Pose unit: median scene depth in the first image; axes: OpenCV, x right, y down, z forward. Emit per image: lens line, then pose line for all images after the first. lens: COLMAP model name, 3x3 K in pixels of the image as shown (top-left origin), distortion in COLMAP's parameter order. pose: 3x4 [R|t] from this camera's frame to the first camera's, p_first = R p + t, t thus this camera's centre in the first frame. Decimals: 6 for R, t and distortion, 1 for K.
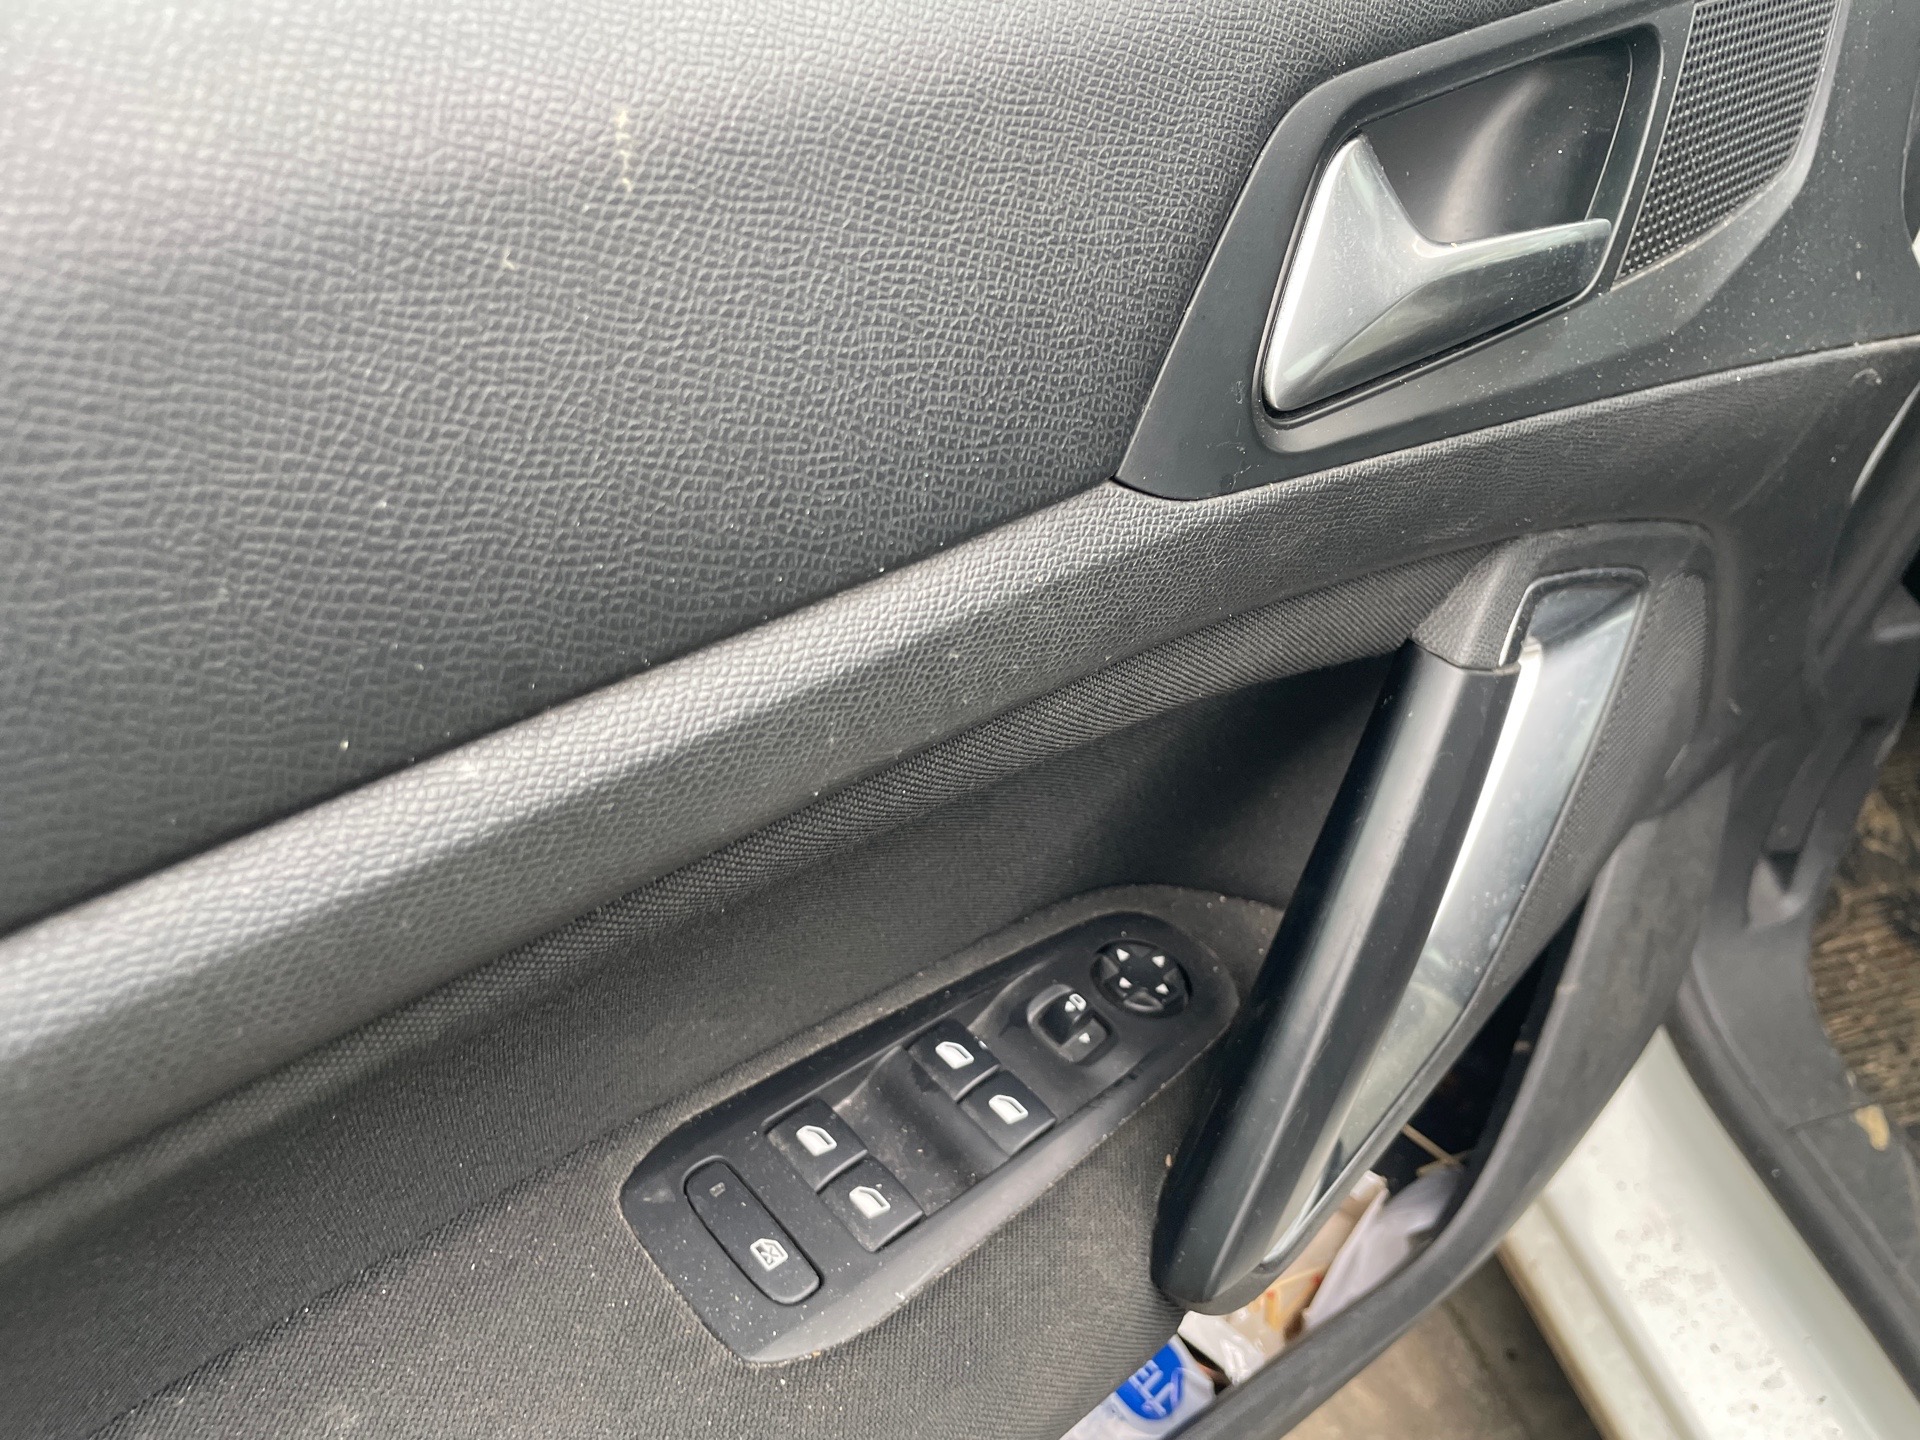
lens RADIAL K [[1454.6, 0, 961.2], [0, 1454.6, 723.2], [0, 0, 1]] dist [0.074339, -0.098601]
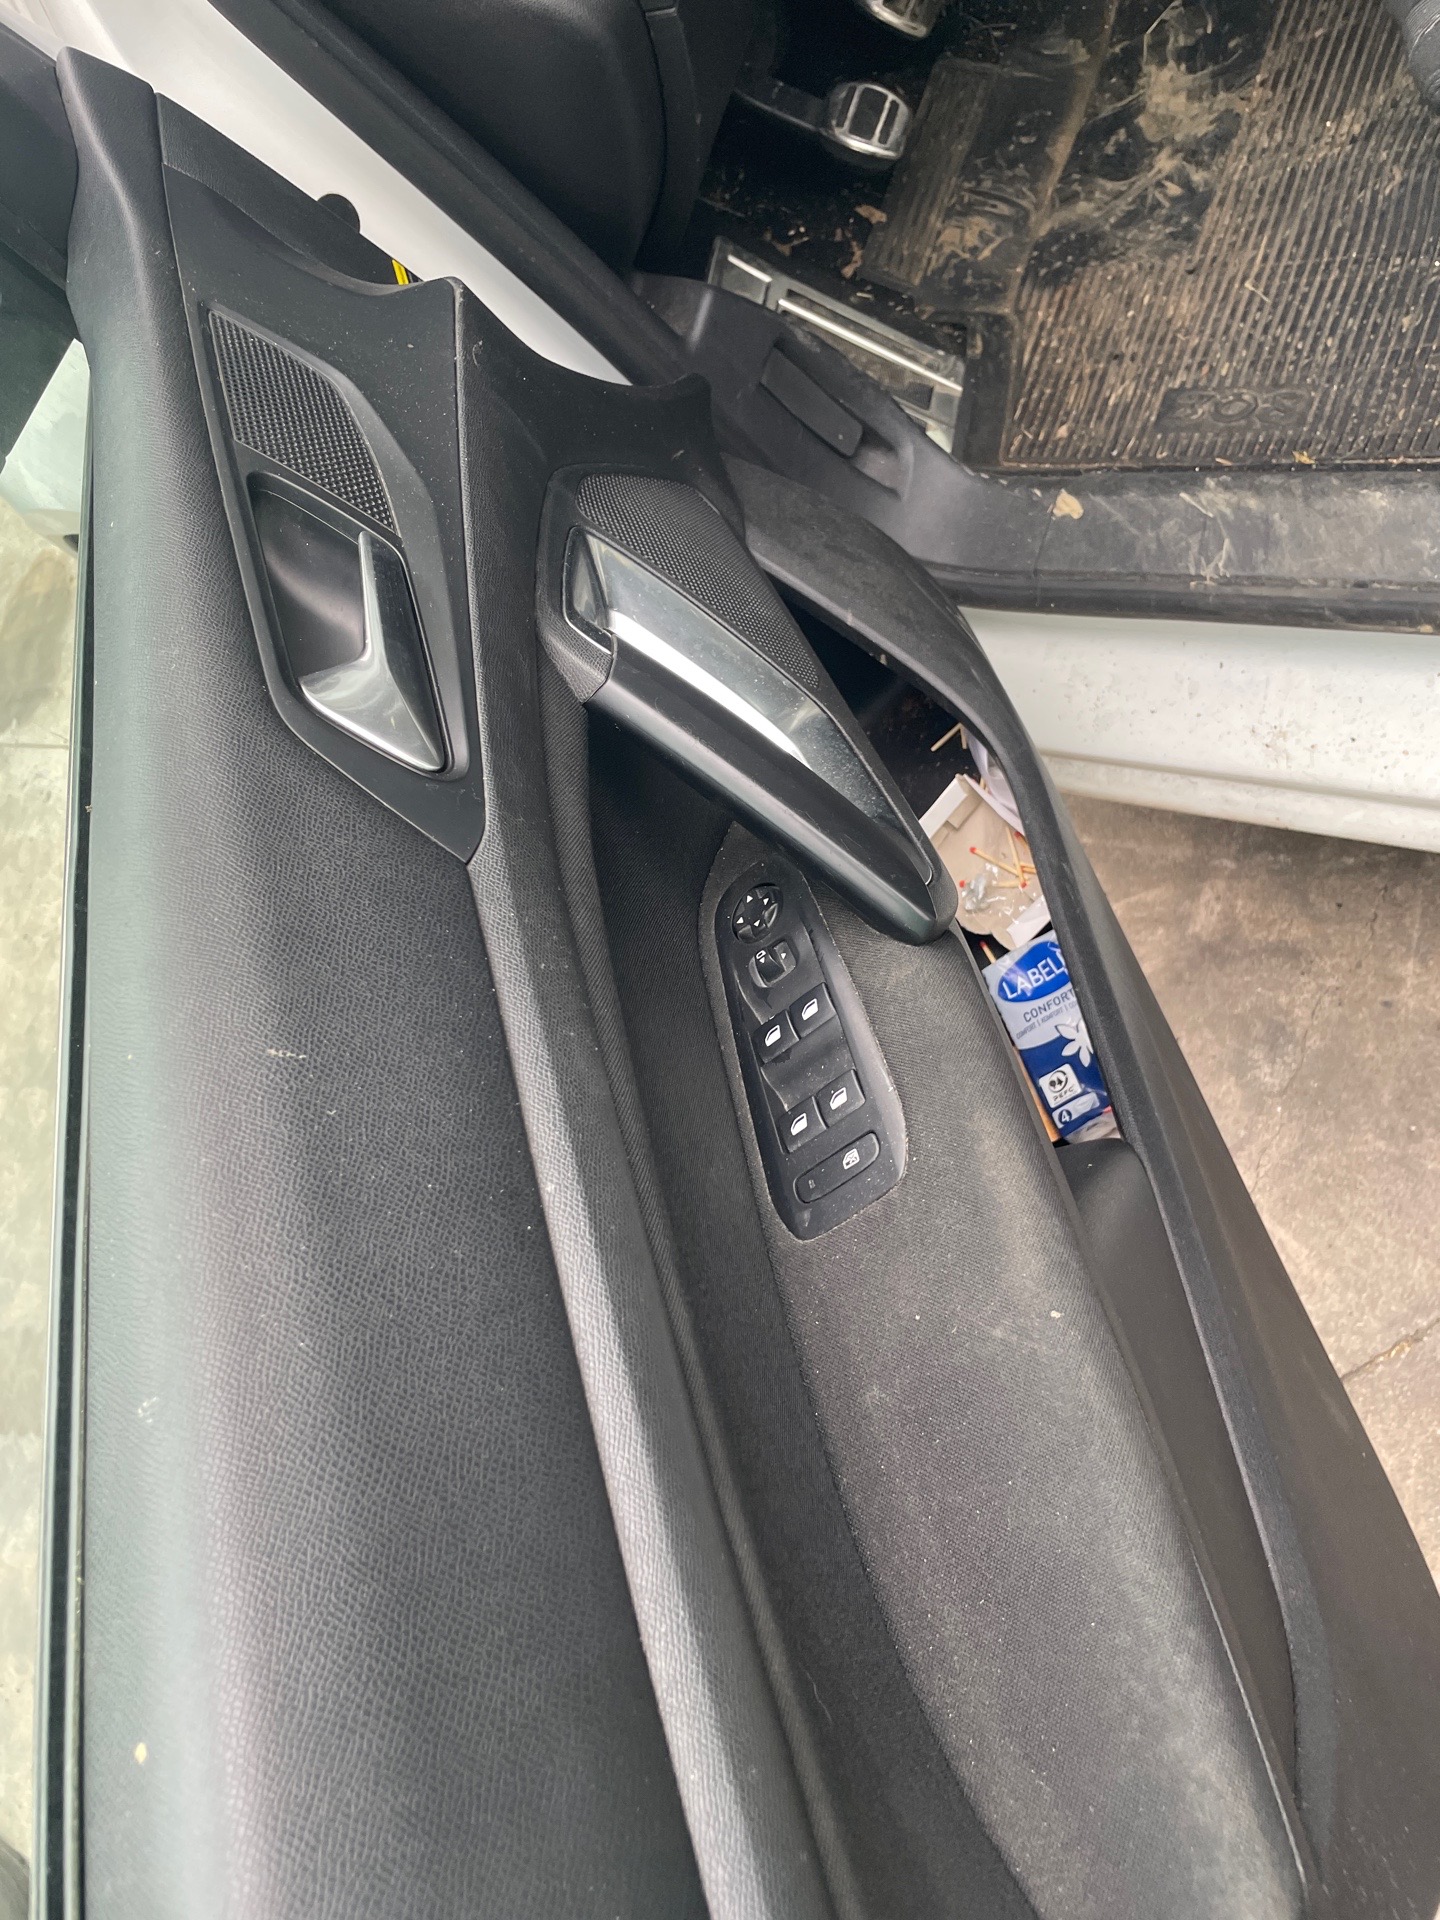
lens RADIAL K [[1454.6, 0, 728.8], [0, 1454.6, 959.6], [0, 0, 1]] dist [0.074339, -0.098601]
pose [[0.216152, -0.973352, 0.076577, -0.061002], [0.969033, 0.223460, 0.105077, -0.007450], [-0.119389, 0.051493, 0.991511, -0.636587]]
